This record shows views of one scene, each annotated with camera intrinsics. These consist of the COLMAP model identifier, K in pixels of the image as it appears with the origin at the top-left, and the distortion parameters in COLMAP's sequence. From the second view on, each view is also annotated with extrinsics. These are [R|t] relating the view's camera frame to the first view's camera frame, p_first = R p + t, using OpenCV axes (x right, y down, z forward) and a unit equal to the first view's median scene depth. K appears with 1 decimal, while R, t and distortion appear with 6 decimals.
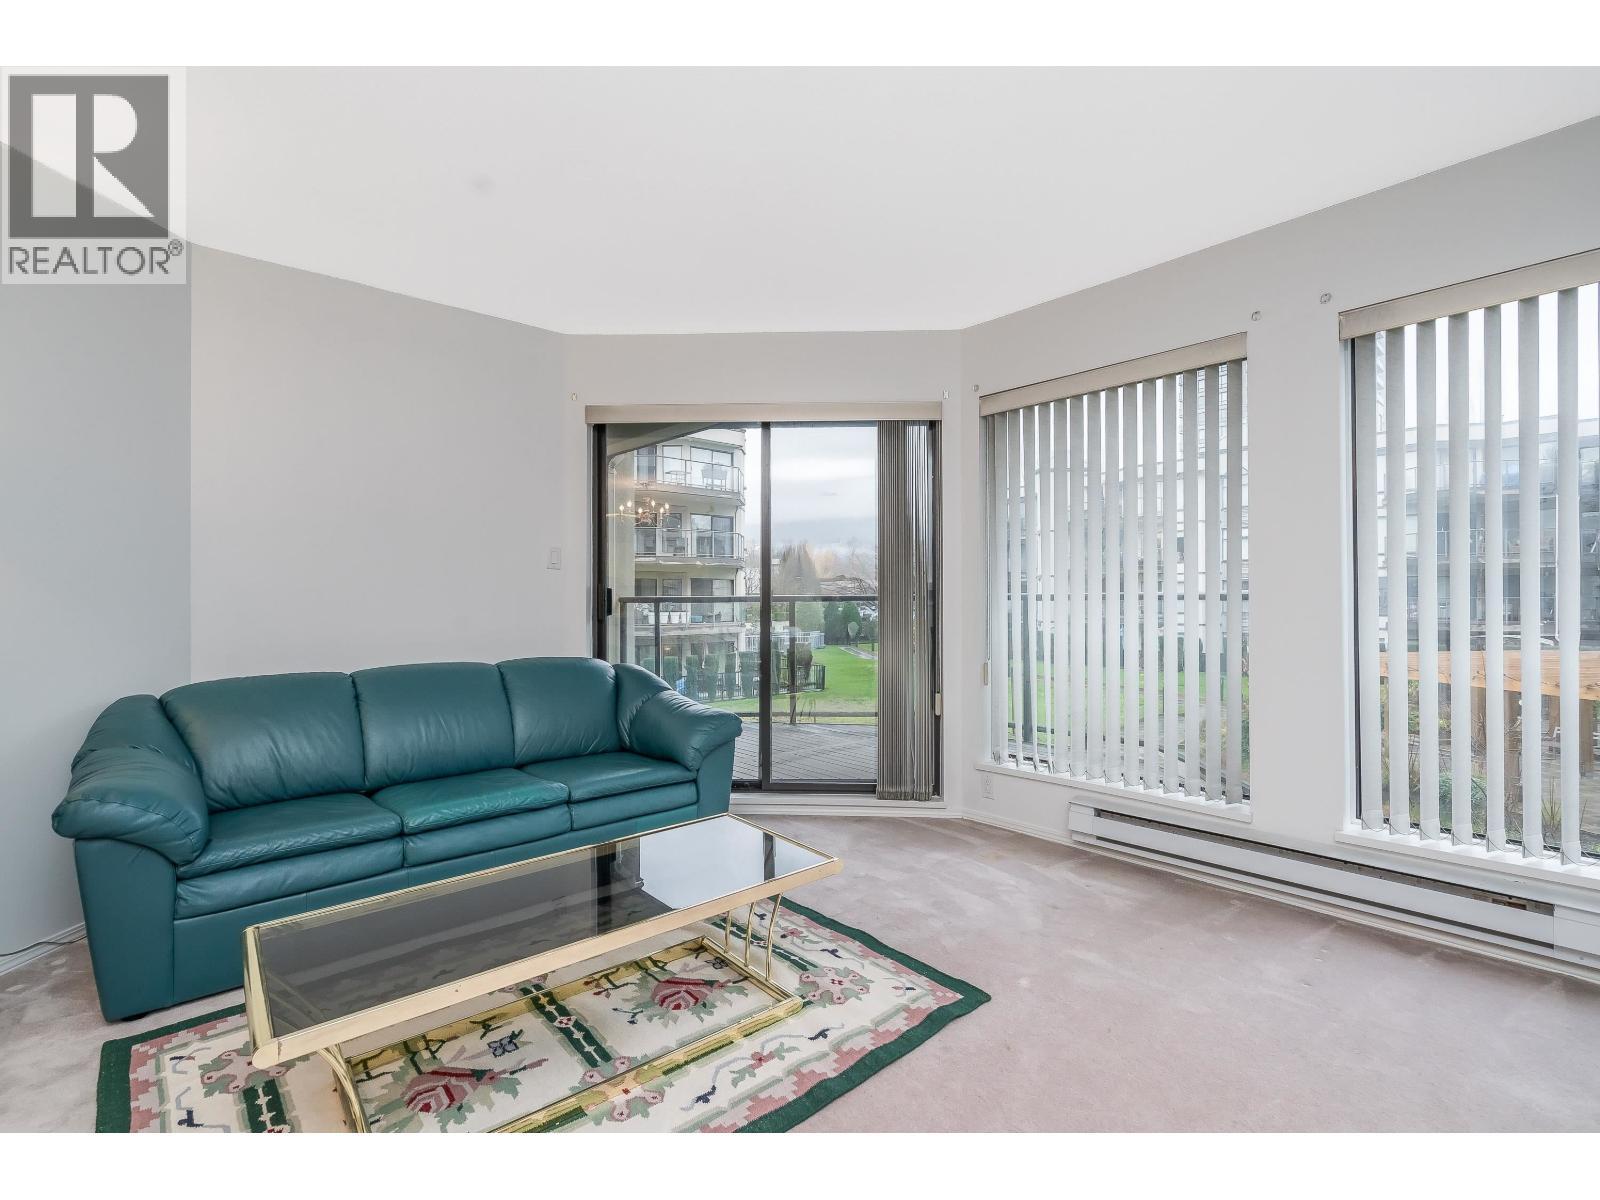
lens RADIAL K [[720.7, 0, 799.1], [0, 720.7, 628.2], [0, 0, 1]] dist [-0.001299, -0.000115]
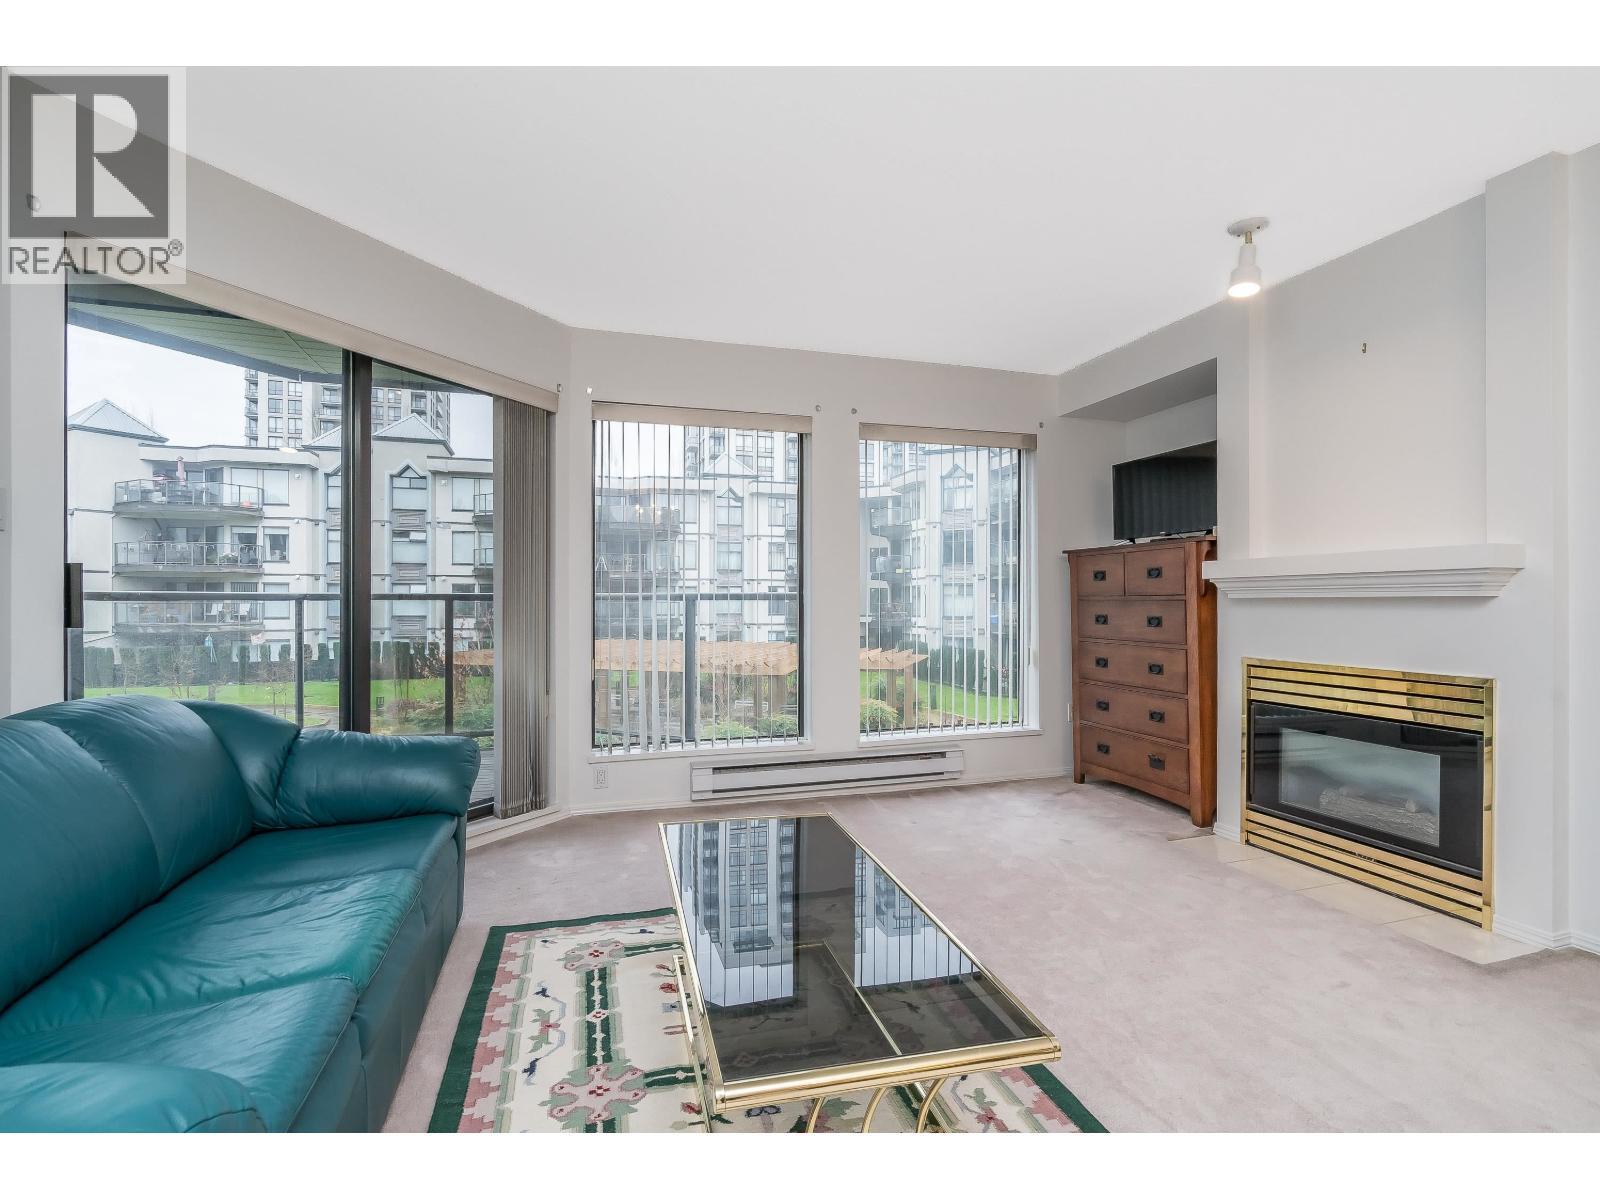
lens RADIAL K [[758.6, 0, 800.0], [0, 758.6, 600.0], [0, 0, 1]] dist [-0.001530, -0.000037]
pose [[0.422833, 0.007768, 0.906174, -1.040301], [0.034960, 0.999079, -0.024878, 0.008537], [-0.905533, 0.042199, 0.422172, 0.479628]]
